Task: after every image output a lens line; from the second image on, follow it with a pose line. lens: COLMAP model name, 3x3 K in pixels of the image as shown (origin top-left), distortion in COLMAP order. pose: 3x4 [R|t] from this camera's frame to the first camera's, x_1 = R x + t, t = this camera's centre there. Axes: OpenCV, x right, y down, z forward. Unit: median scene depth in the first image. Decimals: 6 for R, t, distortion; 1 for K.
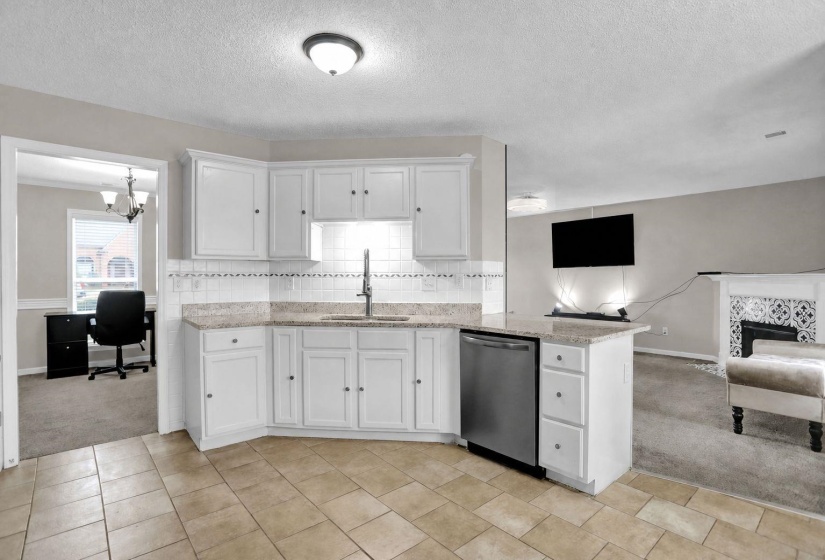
lens RADIAL K [[409.2, 0, 414.6], [0, 409.2, 280.6], [0, 0, 1]] dist [-0.038679, 0.011962]
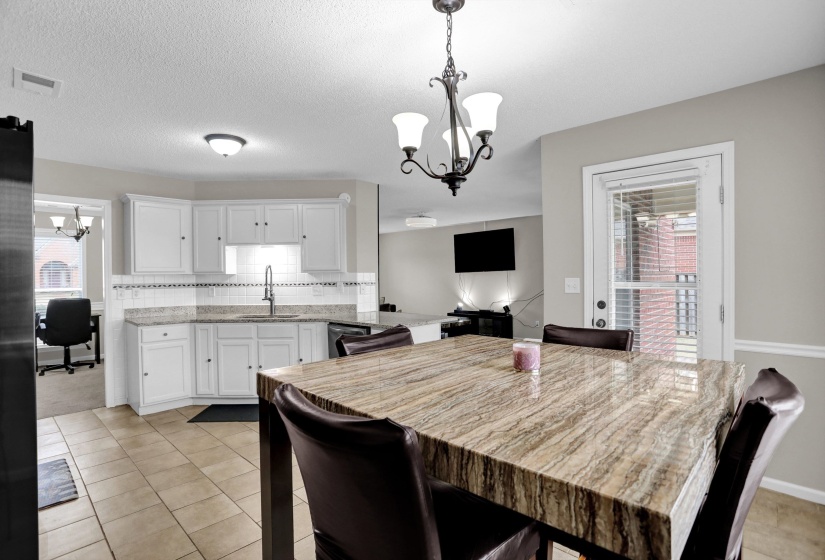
lens RADIAL K [[409.2, 0, 413.6], [0, 409.2, 280.7], [0, 0, 1]] dist [-0.038679, 0.011962]
pose [[0.994555, -0.013189, 0.103371, 0.197413], [0.013486, 0.999907, -0.002174, -0.015068], [-0.103332, 0.003556, 0.994641, -0.346343]]
